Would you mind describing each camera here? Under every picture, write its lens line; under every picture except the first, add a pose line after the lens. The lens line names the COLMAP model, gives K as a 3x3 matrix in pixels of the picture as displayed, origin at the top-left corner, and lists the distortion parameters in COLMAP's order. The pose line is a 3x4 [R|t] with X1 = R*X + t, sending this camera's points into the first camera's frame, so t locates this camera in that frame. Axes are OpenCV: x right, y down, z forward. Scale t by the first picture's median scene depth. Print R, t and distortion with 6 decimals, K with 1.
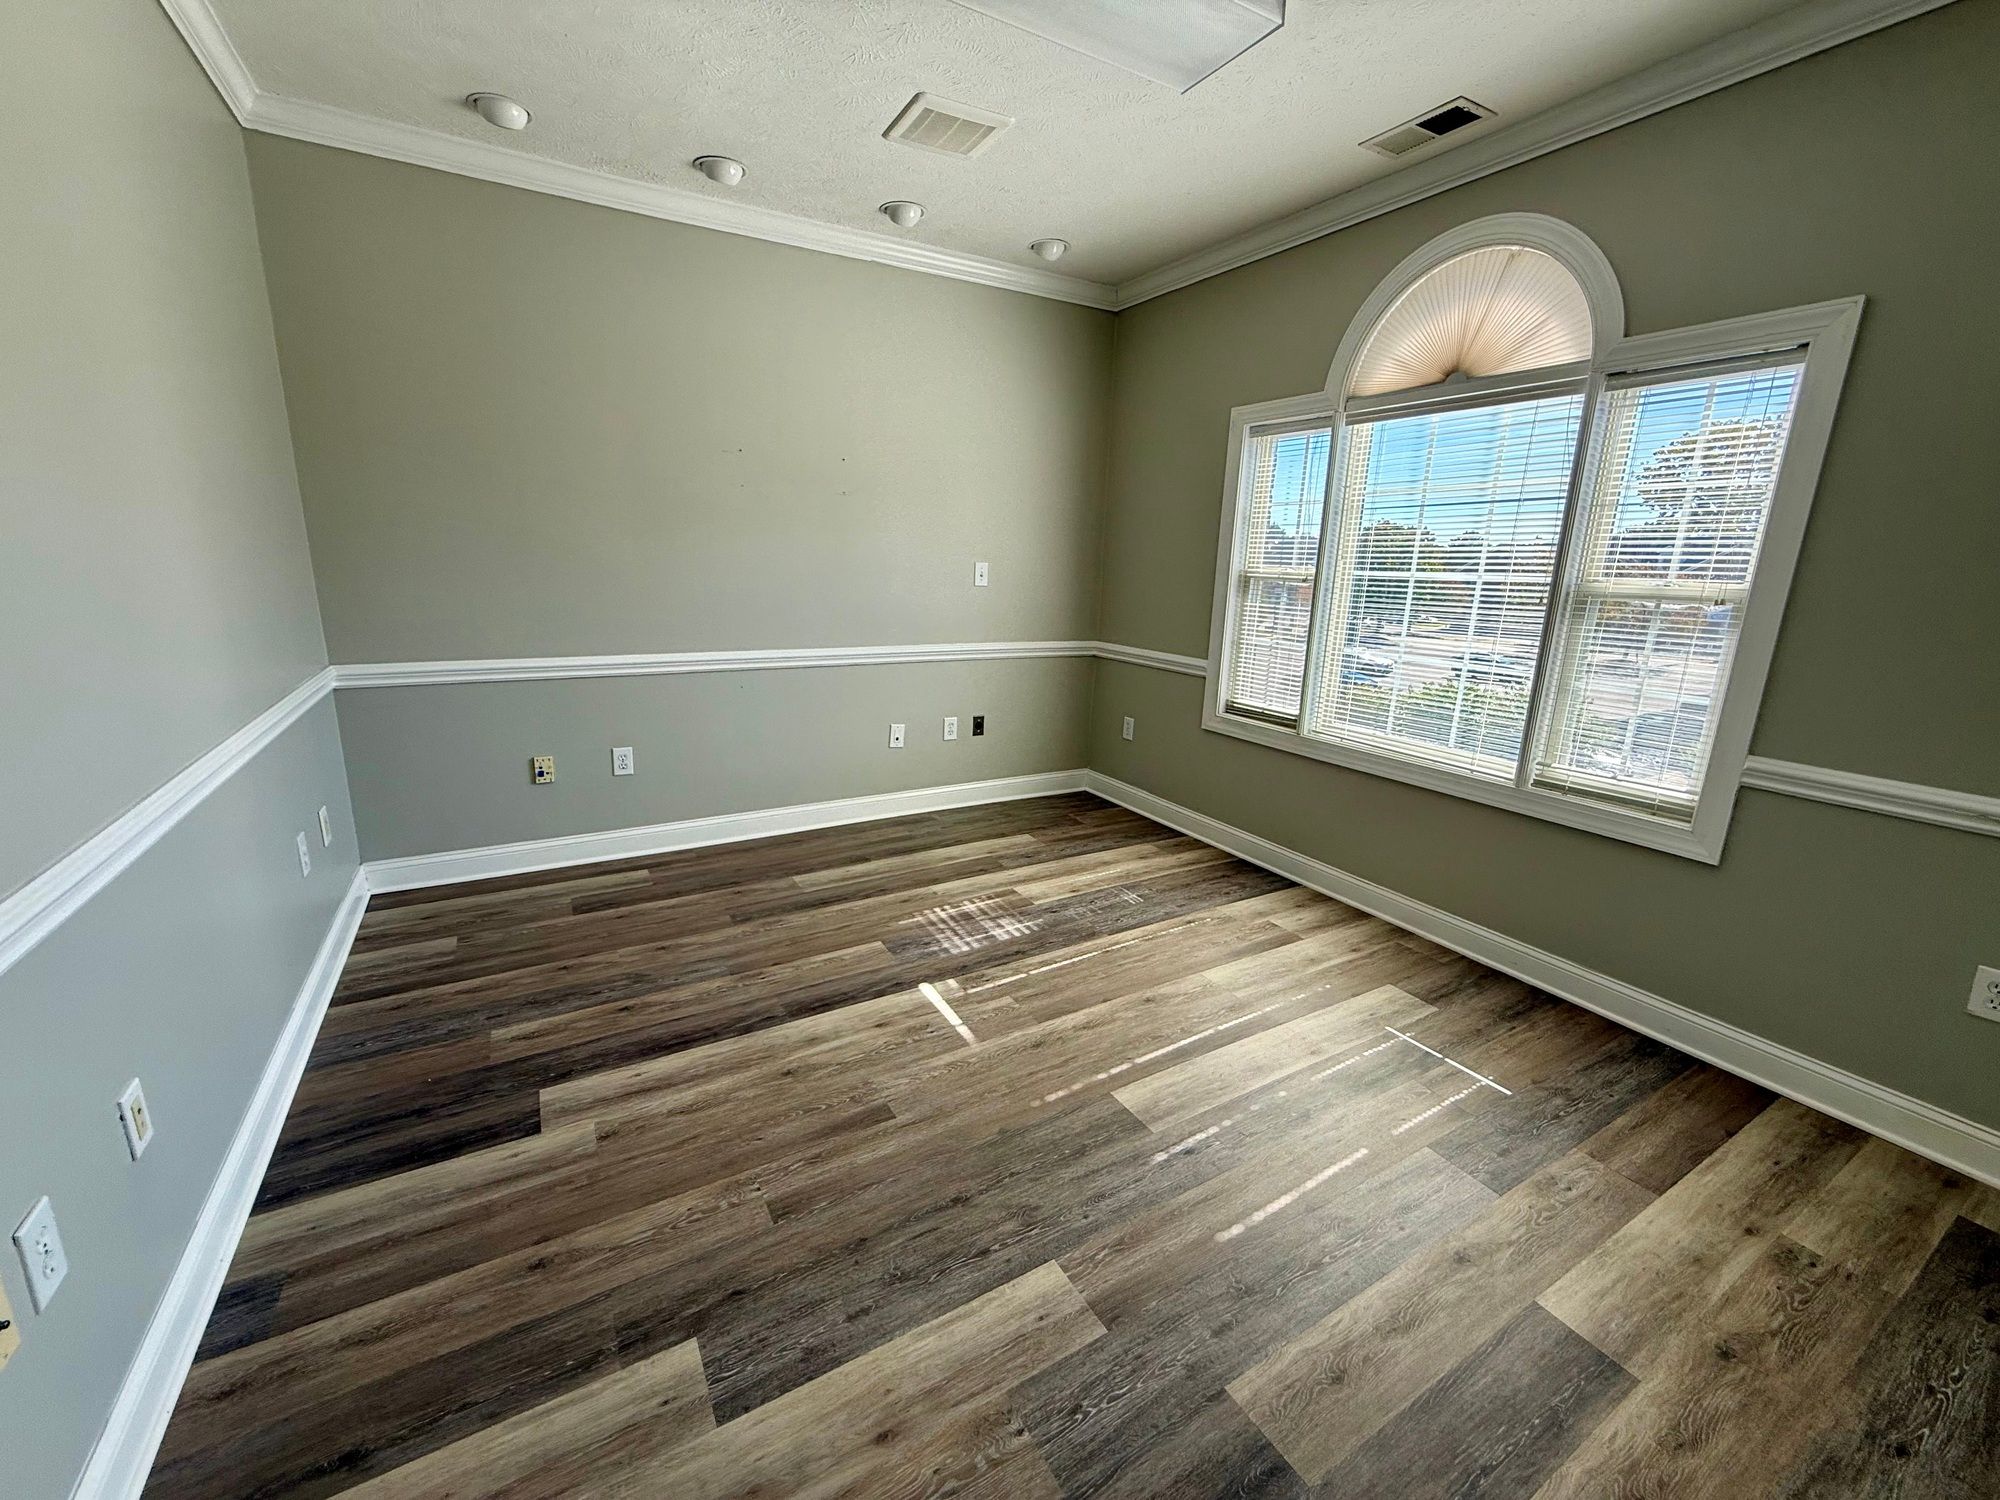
lens RADIAL K [[790.6, 0, 991.7], [0, 790.6, 747.7], [0, 0, 1]] dist [-0.004748, 0.000130]
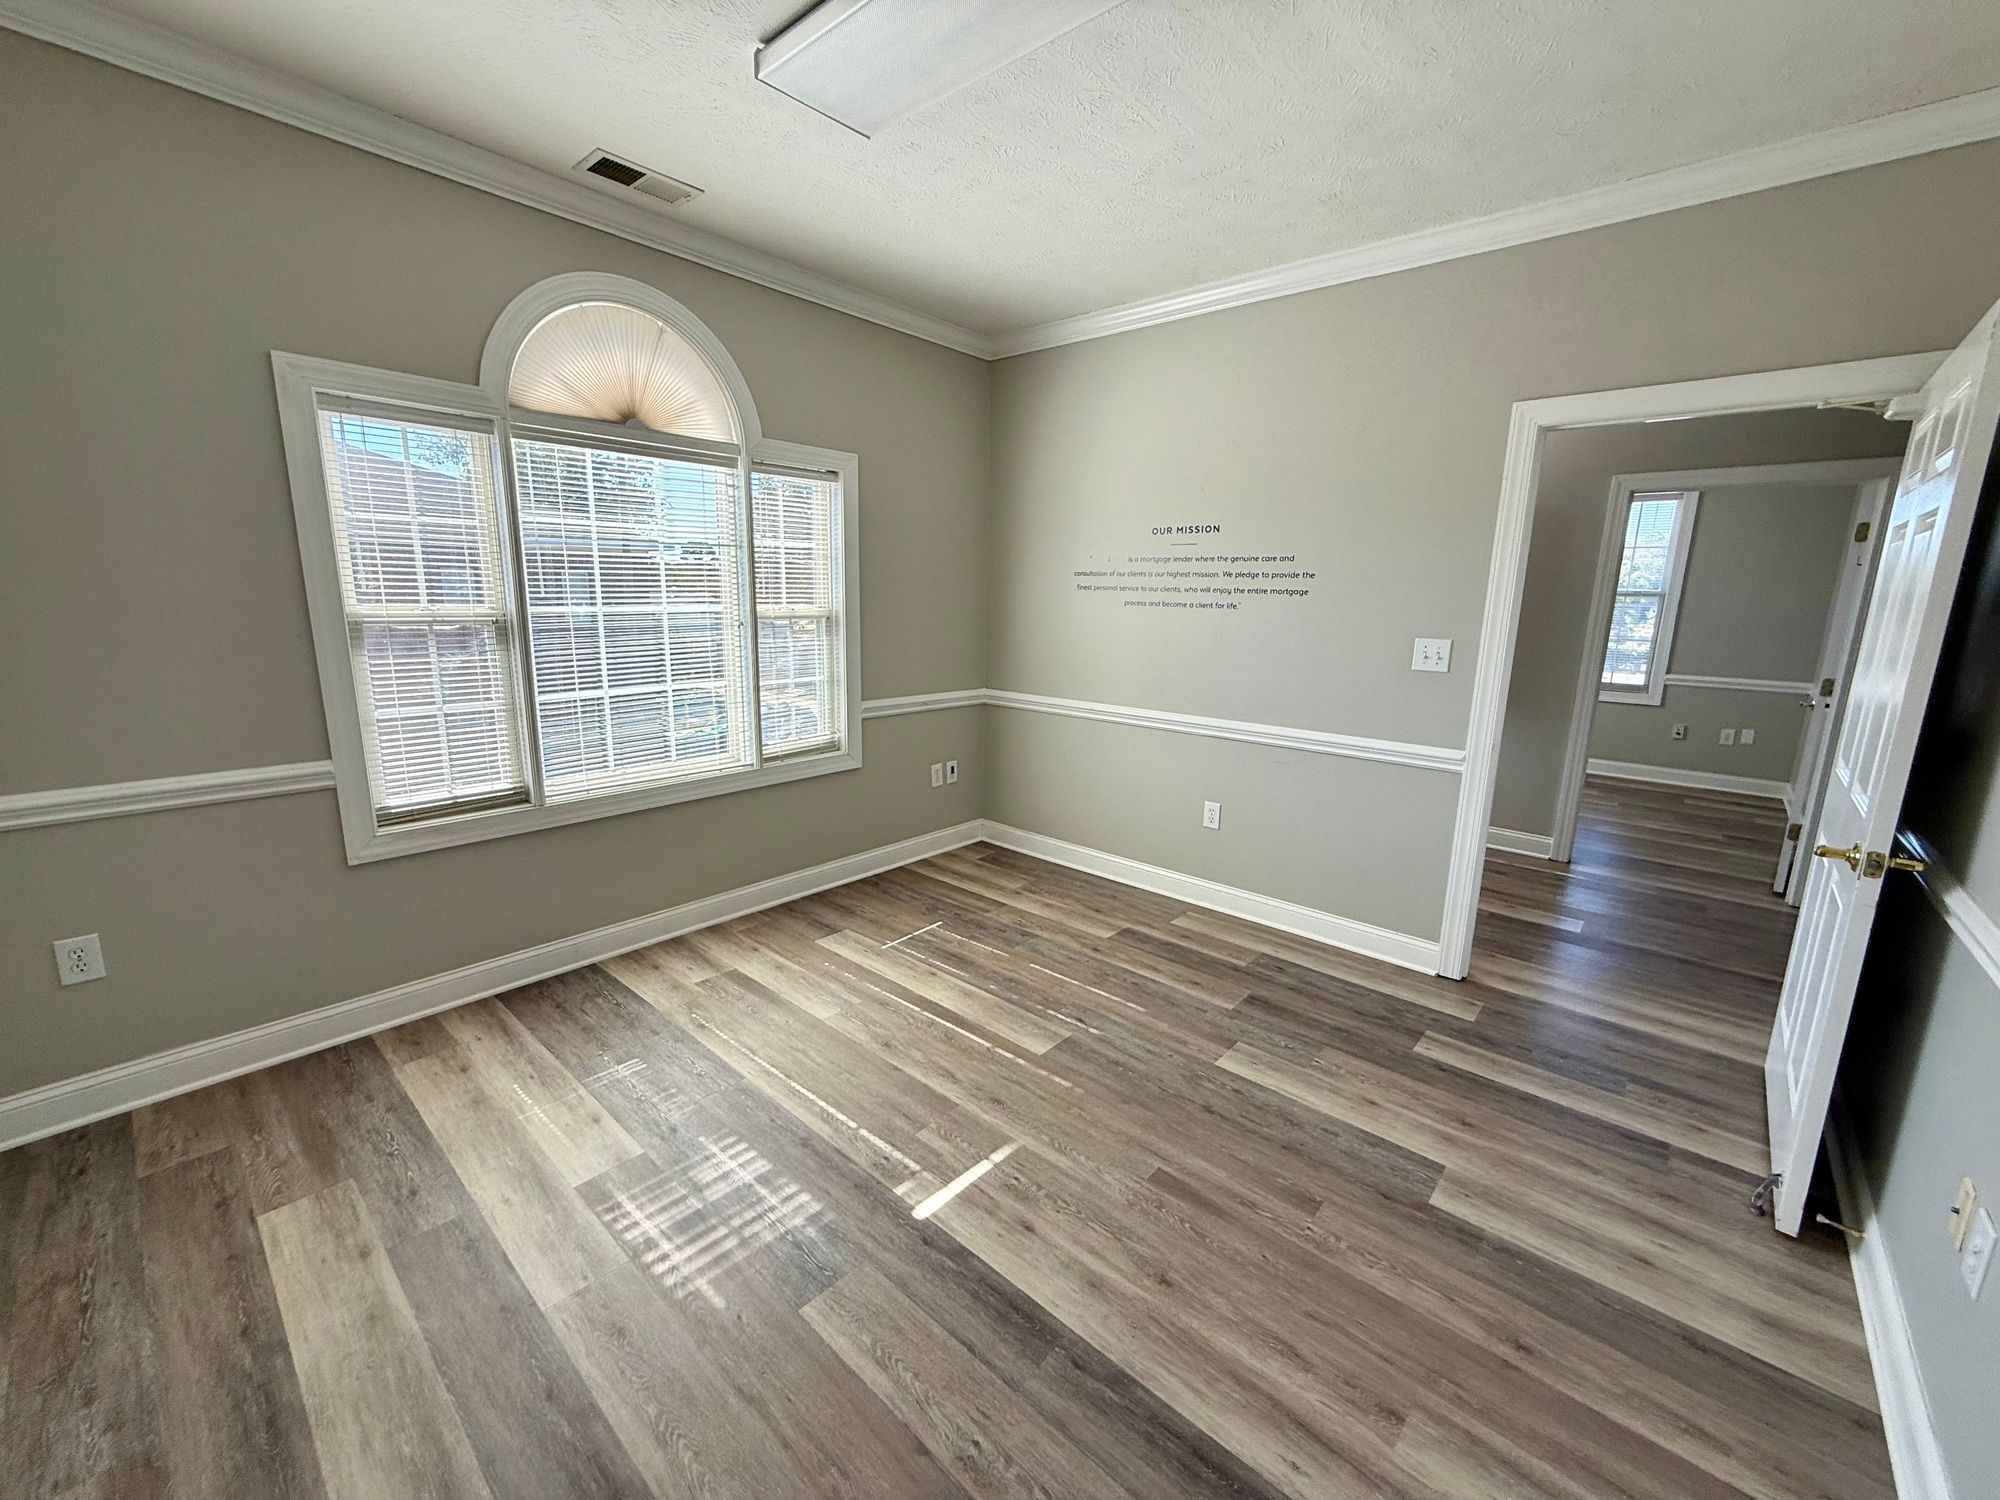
lens RADIAL K [[790.6, 0, 991.7], [0, 790.6, 747.7], [0, 0, 1]] dist [-0.004748, 0.000130]
pose [[-0.298017, -0.220716, 0.928693, -0.681177], [0.198779, 0.937223, 0.286531, -0.291693], [-0.933634, 0.269995, -0.235434, 0.994193]]
